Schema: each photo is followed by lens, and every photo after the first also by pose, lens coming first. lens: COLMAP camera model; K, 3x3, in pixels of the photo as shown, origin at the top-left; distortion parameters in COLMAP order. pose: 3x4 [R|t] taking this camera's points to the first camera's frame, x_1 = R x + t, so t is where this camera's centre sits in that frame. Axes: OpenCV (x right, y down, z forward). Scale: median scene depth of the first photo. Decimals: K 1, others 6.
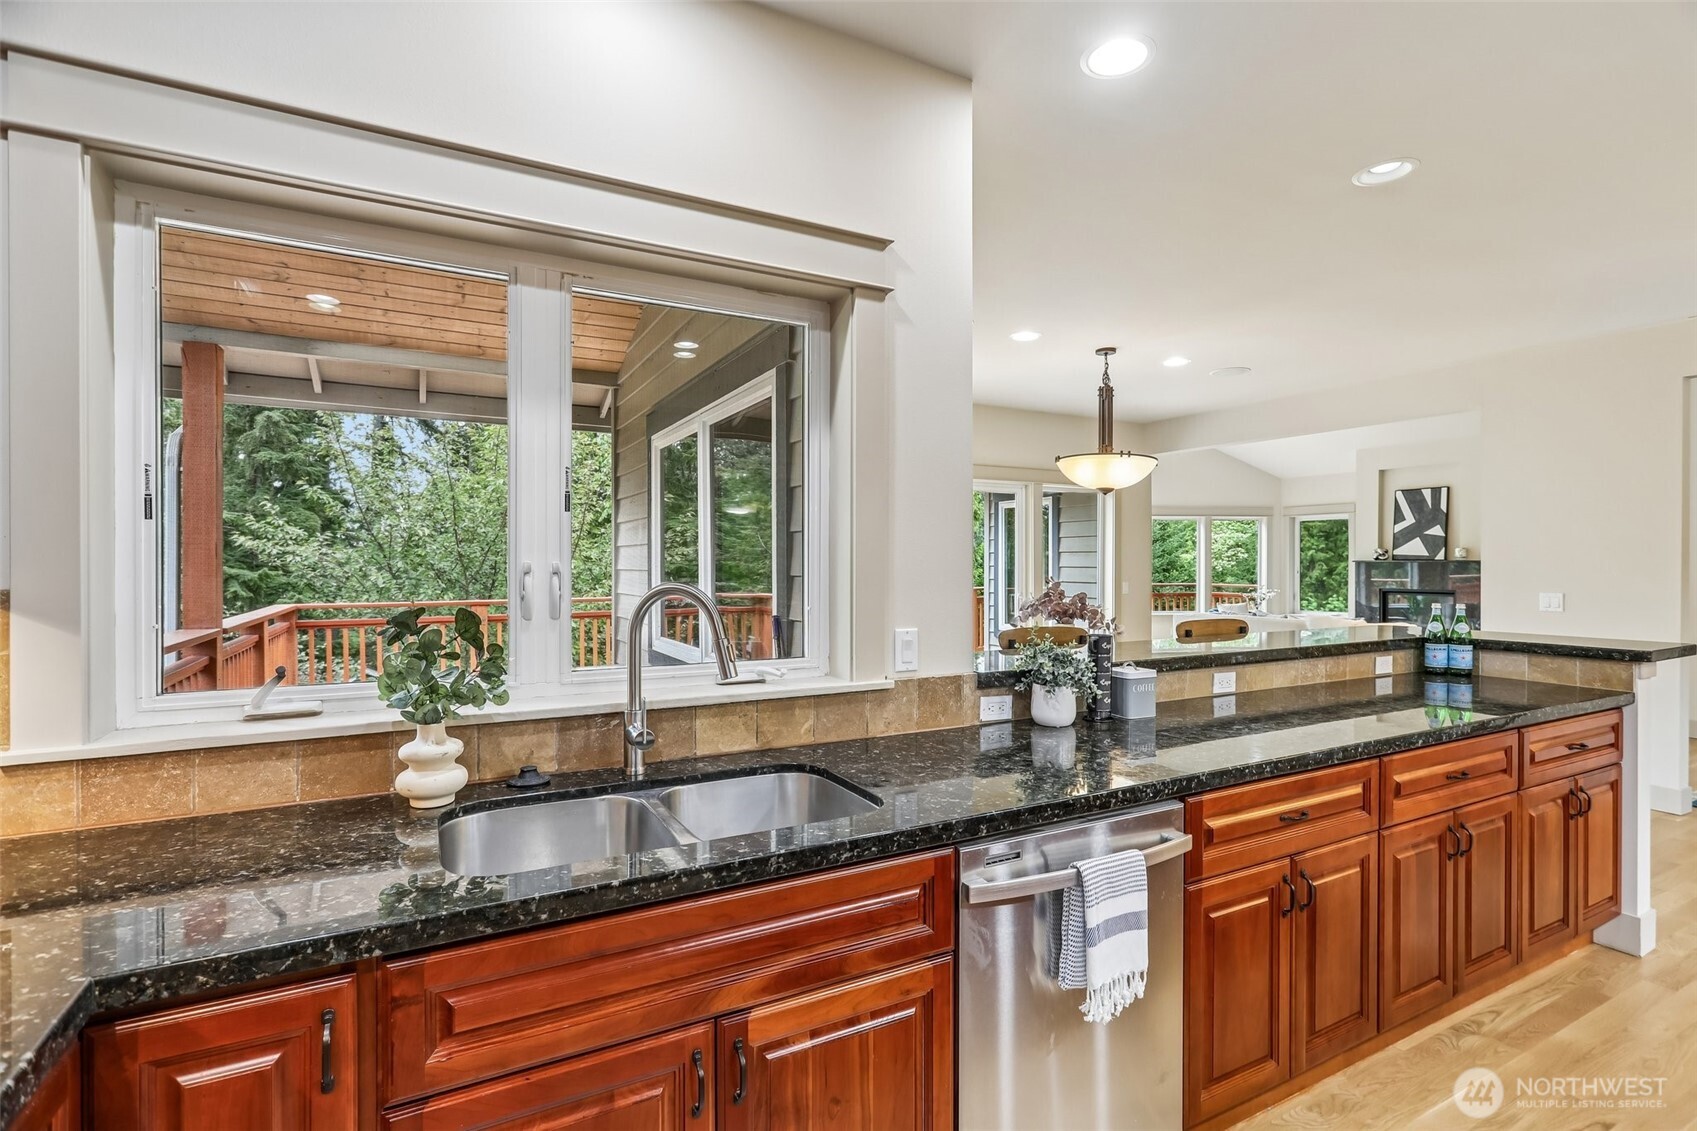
lens RADIAL K [[797.1, 0, 857.1], [0, 797.1, 568.1], [0, 0, 1]] dist [-0.001934, 0.001306]
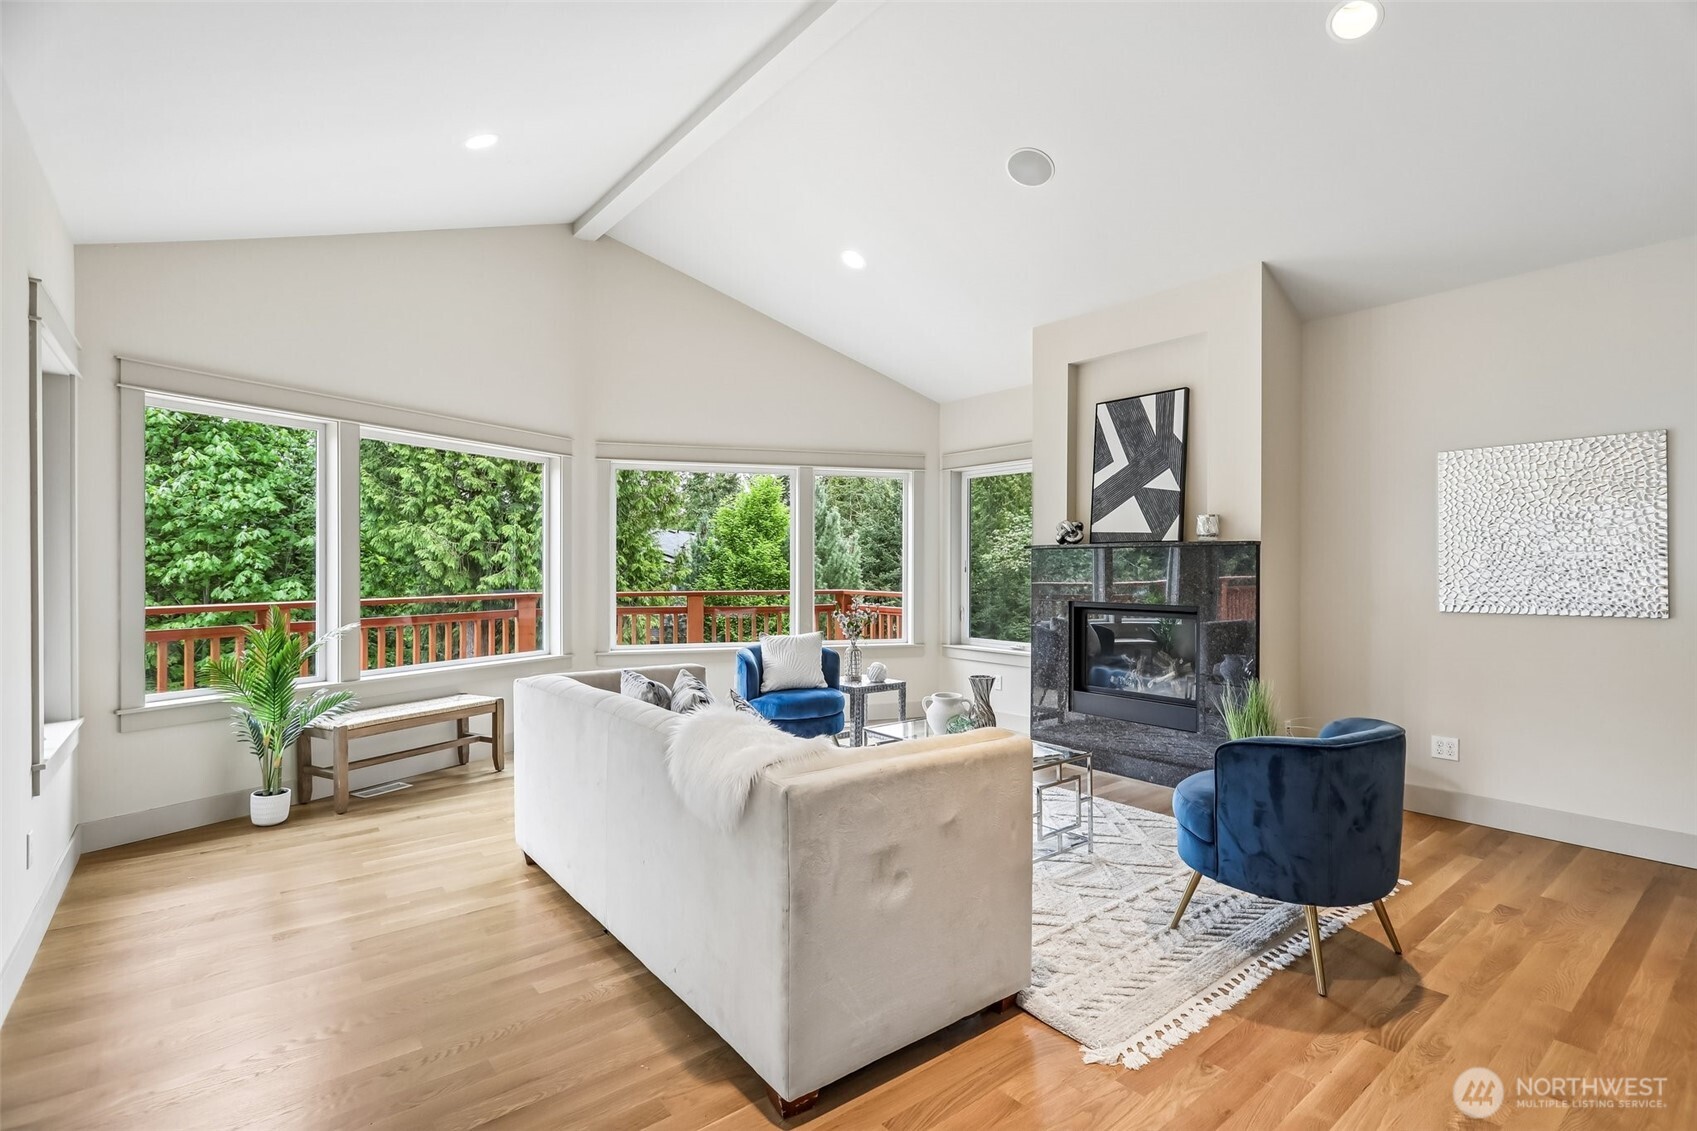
lens RADIAL K [[797.1, 0, 852.2], [0, 797.1, 567.0], [0, 0, 1]] dist [-0.001934, 0.001306]
pose [[0.983099, 0.000729, 0.183075, 0.440124], [-0.000517, 0.999999, -0.001207, 0.005127], [-0.183076, 0.001092, 0.983098, 0.546122]]
